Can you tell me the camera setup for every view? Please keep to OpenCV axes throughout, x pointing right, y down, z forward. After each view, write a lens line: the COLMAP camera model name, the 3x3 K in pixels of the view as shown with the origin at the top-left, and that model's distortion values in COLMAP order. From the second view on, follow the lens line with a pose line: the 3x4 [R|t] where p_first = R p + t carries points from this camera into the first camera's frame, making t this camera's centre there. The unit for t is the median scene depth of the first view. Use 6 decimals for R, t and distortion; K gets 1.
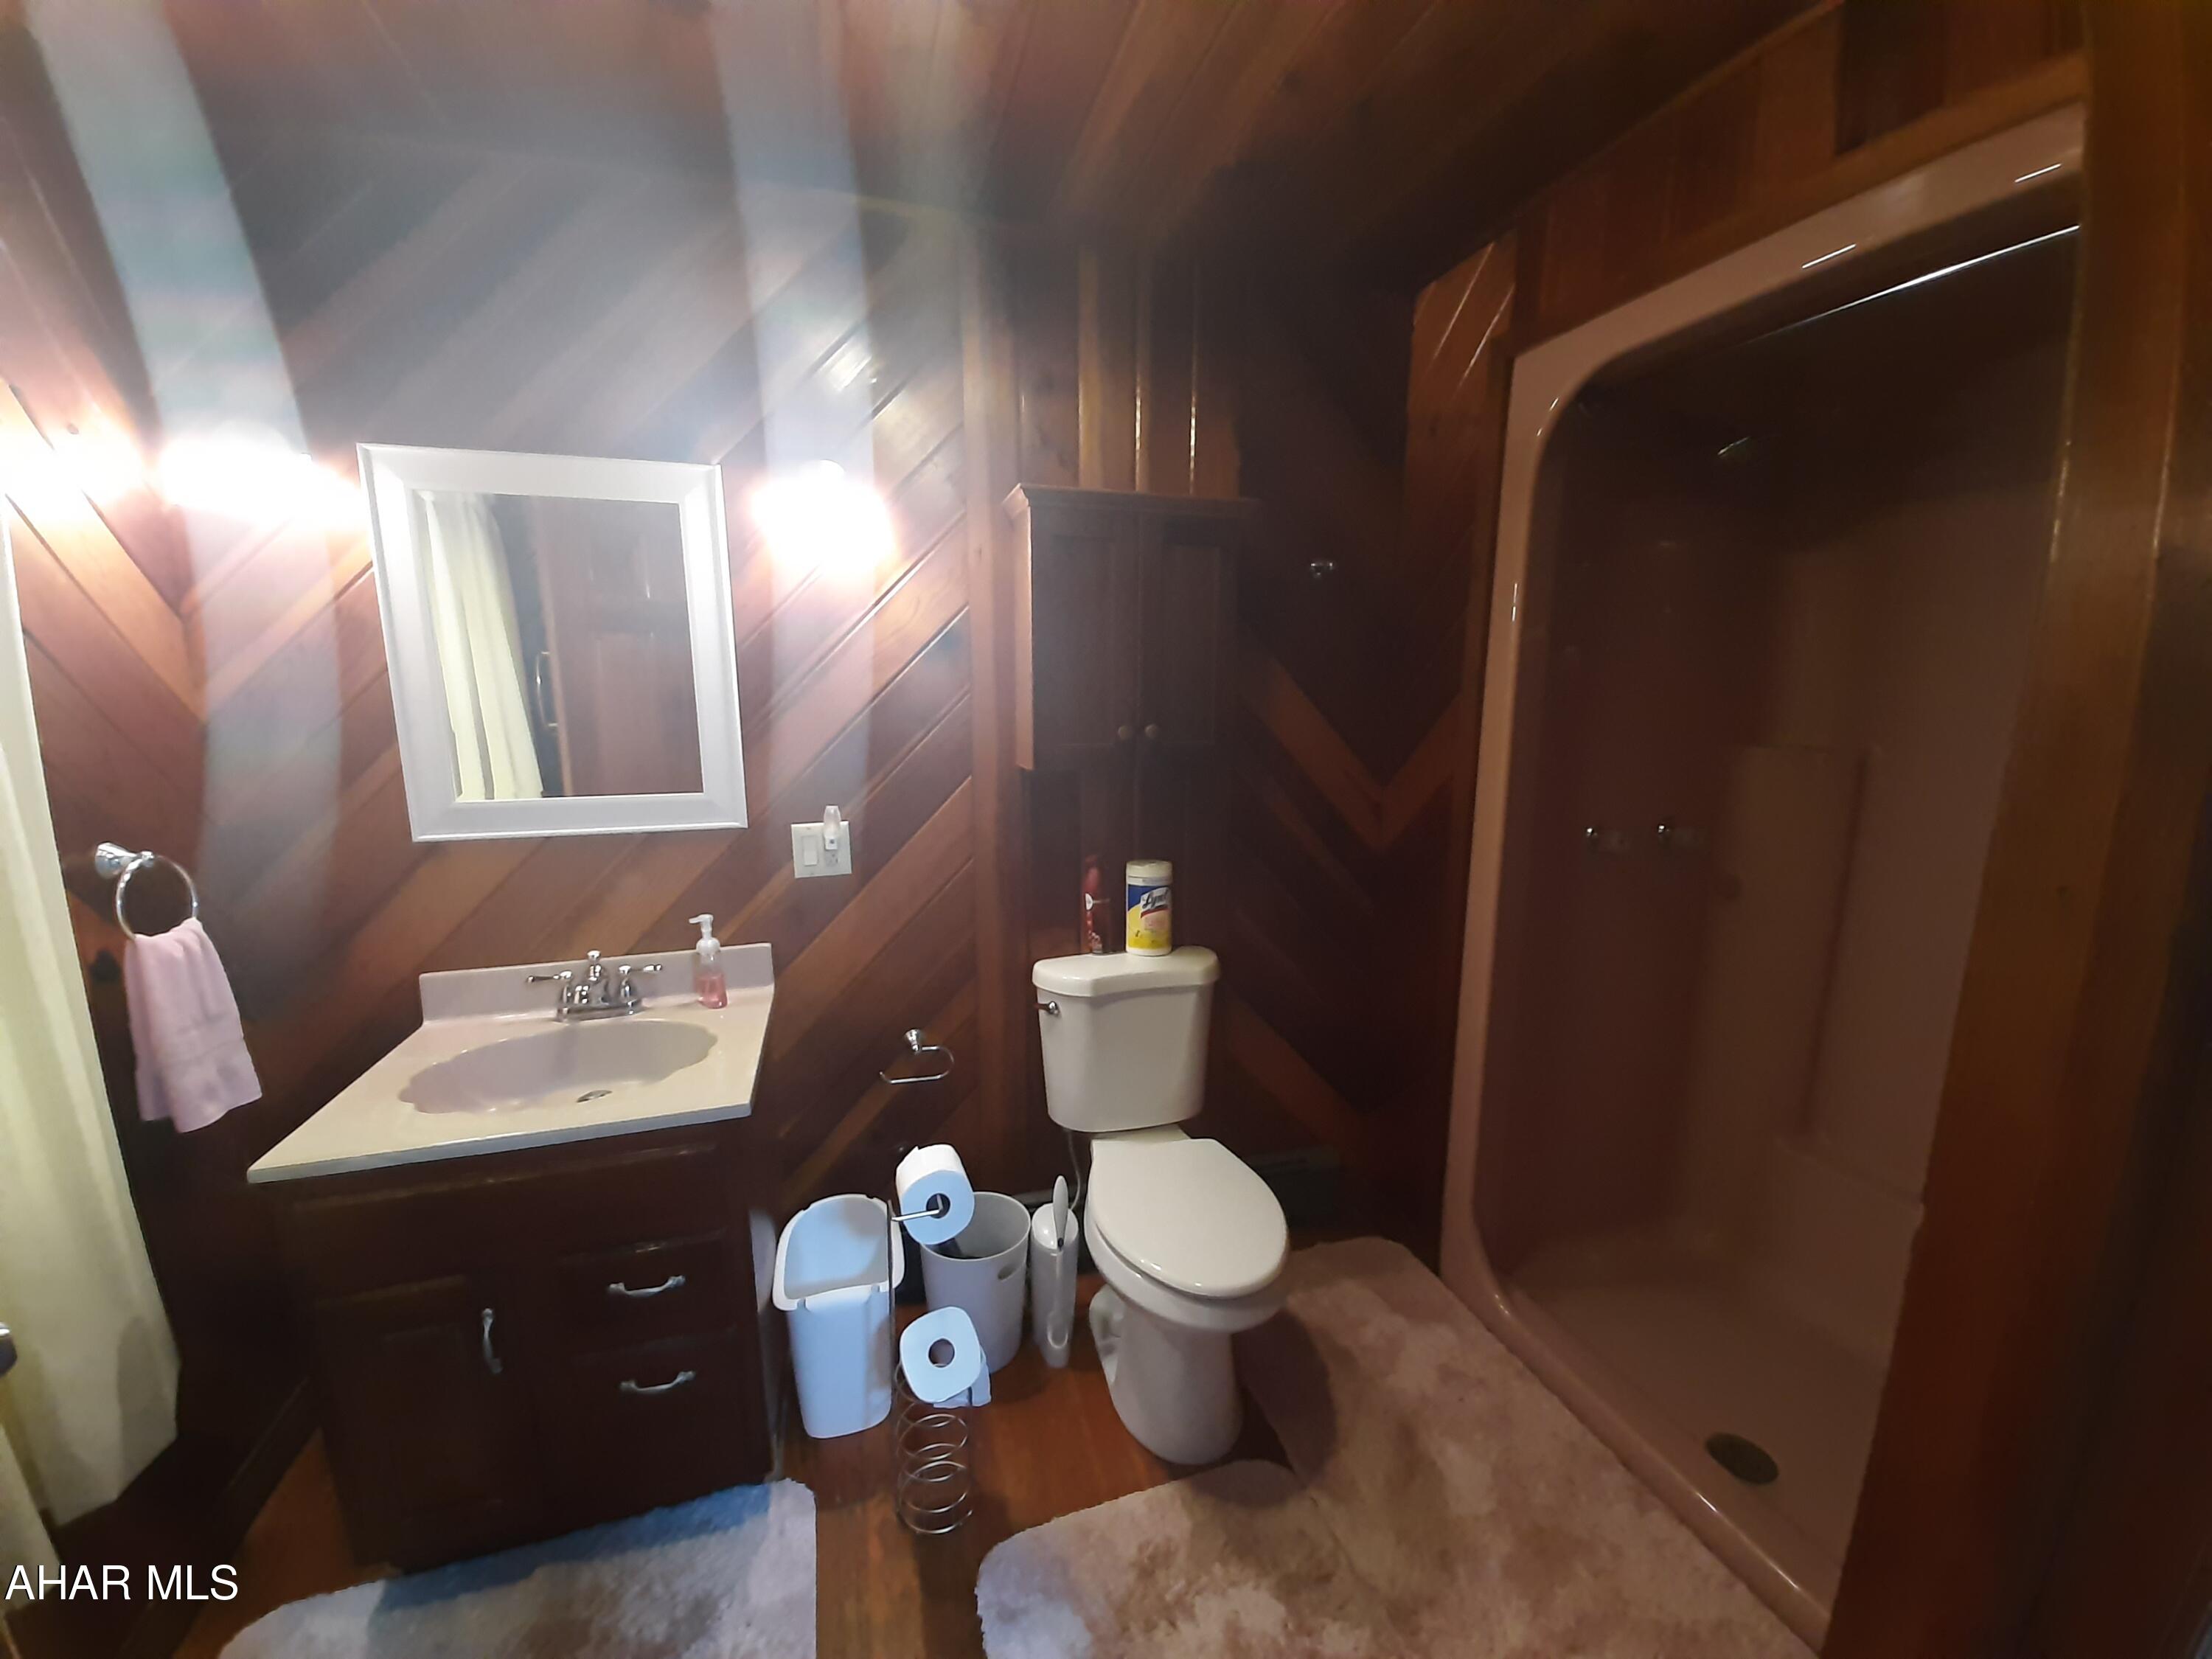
lens RADIAL K [[853.2, 0, 1095.1], [0, 853.2, 838.6], [0, 0, 1]] dist [0.011700, -0.014021]
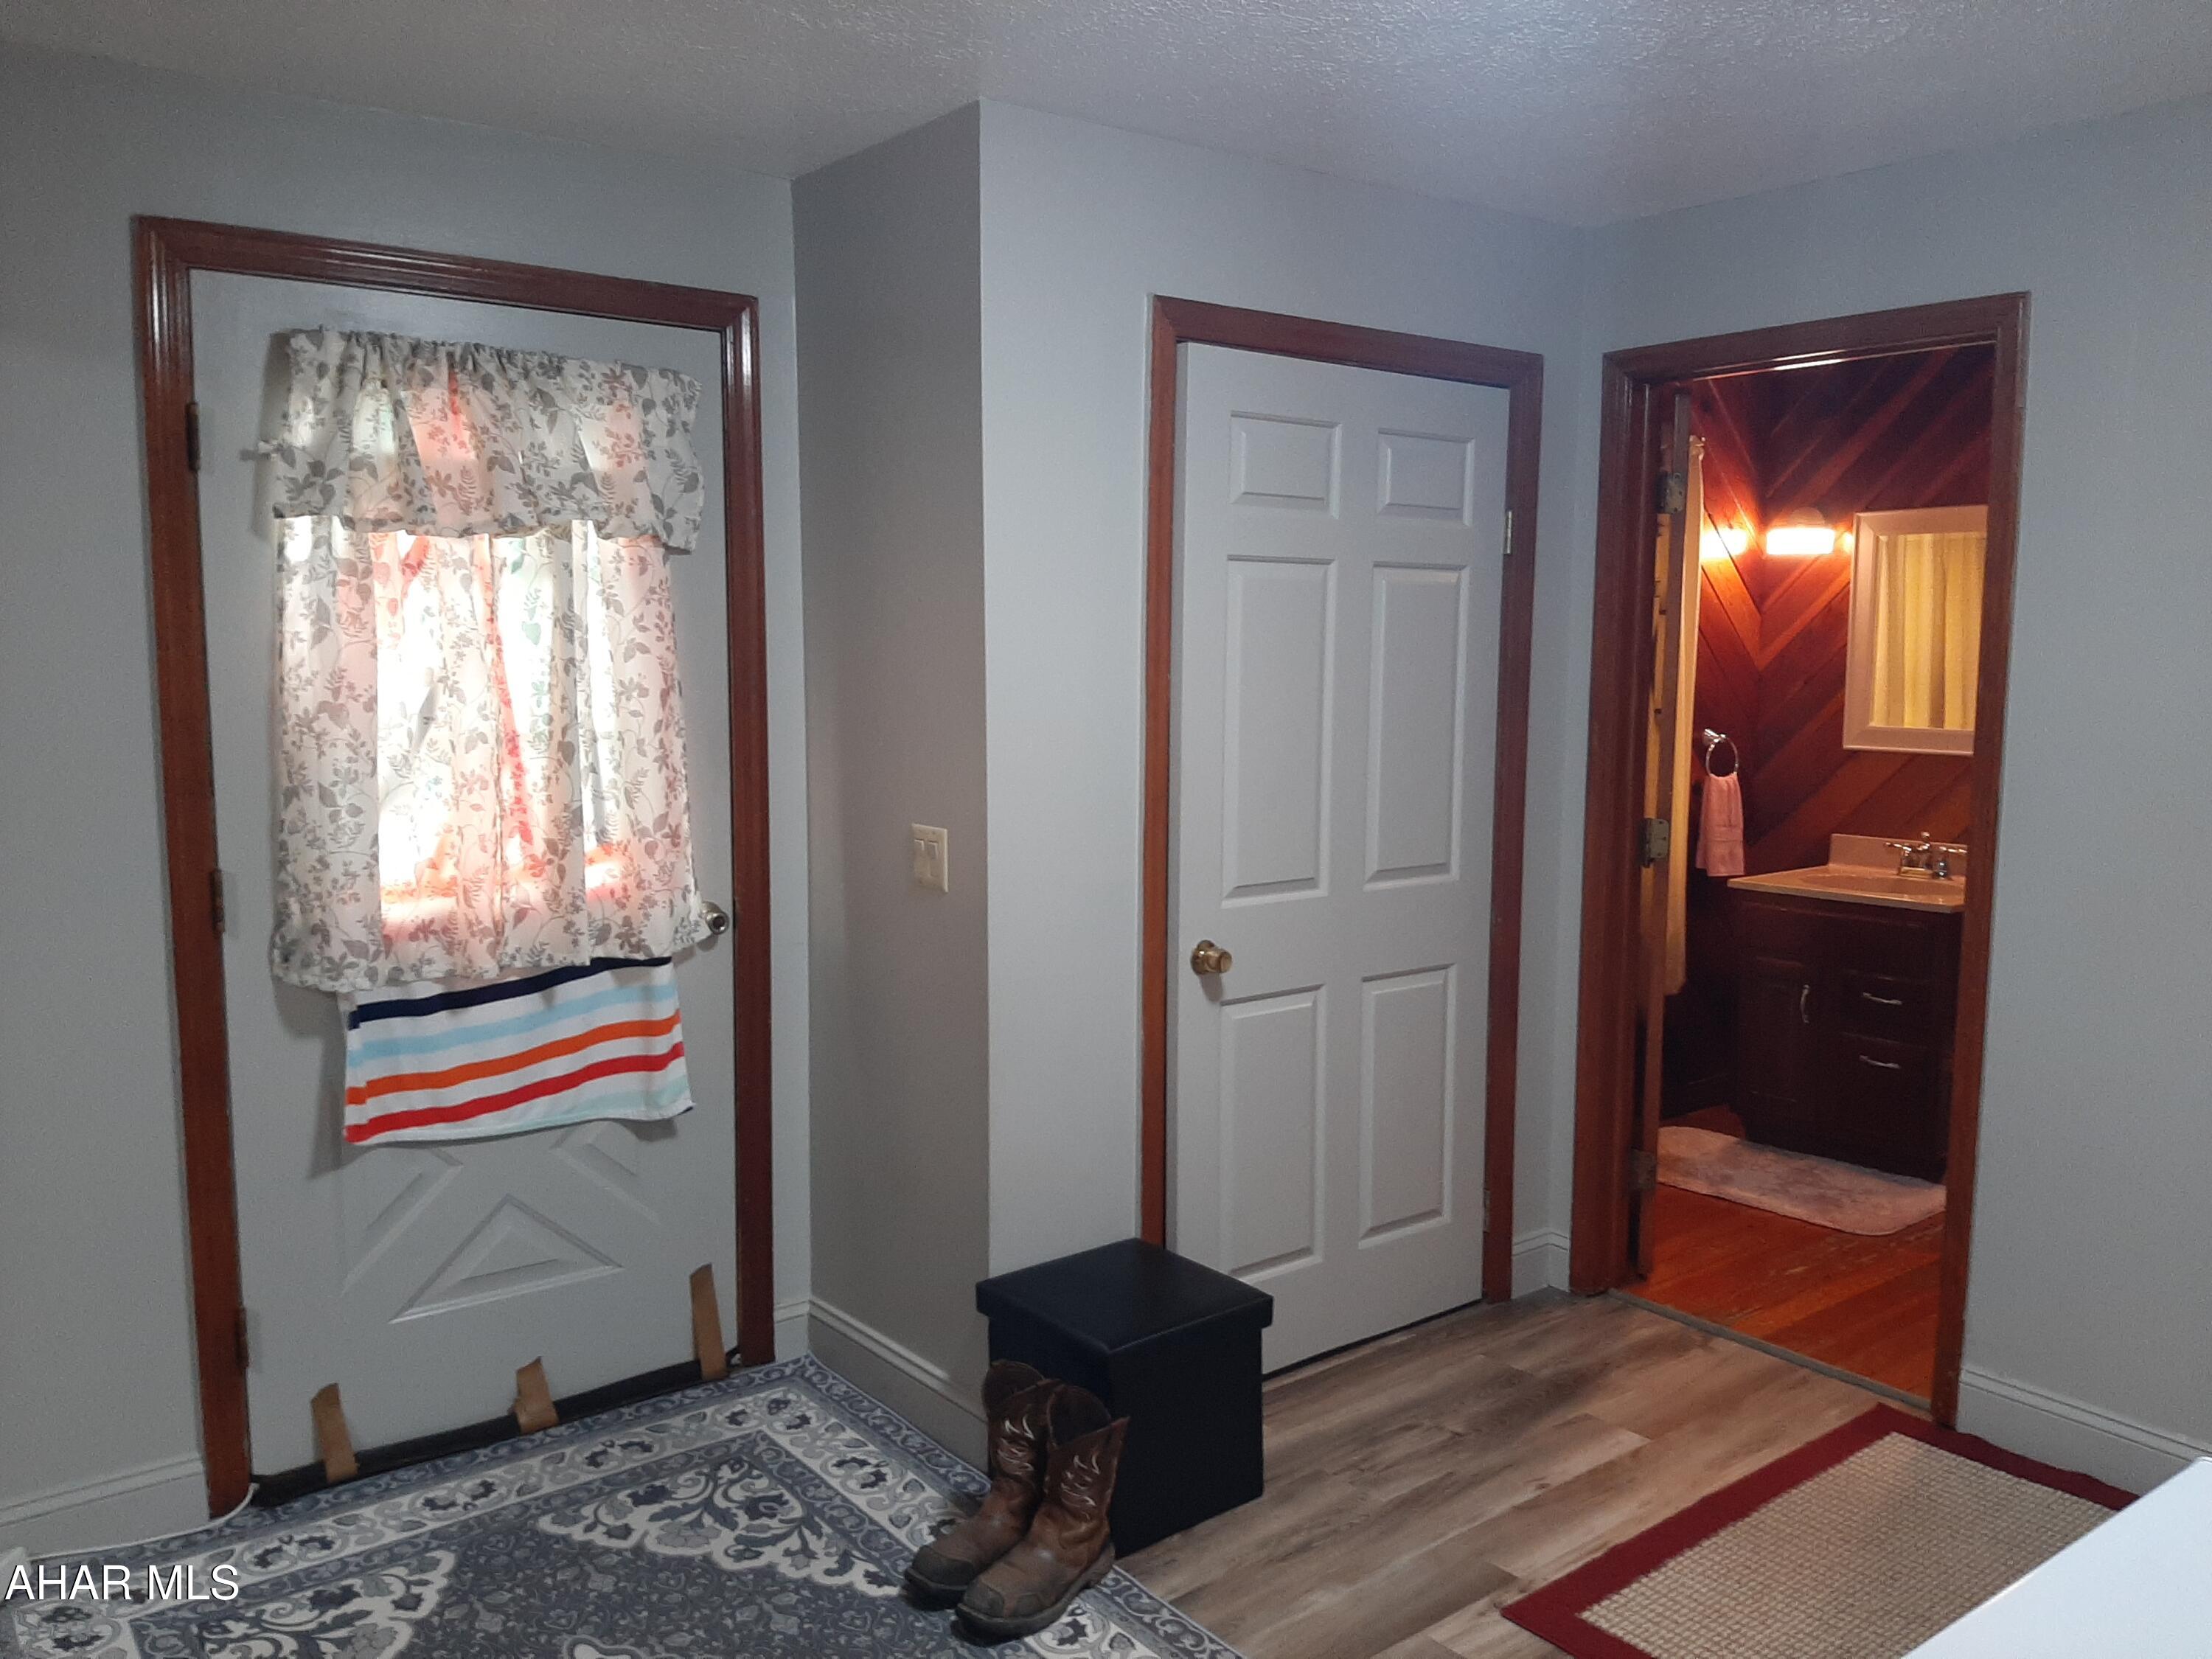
lens RADIAL K [[1707.3, 0, 1097.2], [0, 1707.3, 833.7], [0, 0, 1]] dist [0.066963, -0.136266]
pose [[0.351349, 0.108703, -0.929913, 2.144191], [-0.163921, 0.985037, 0.053213, 0.269306], [0.921783, 0.133736, 0.363910, -1.795069]]
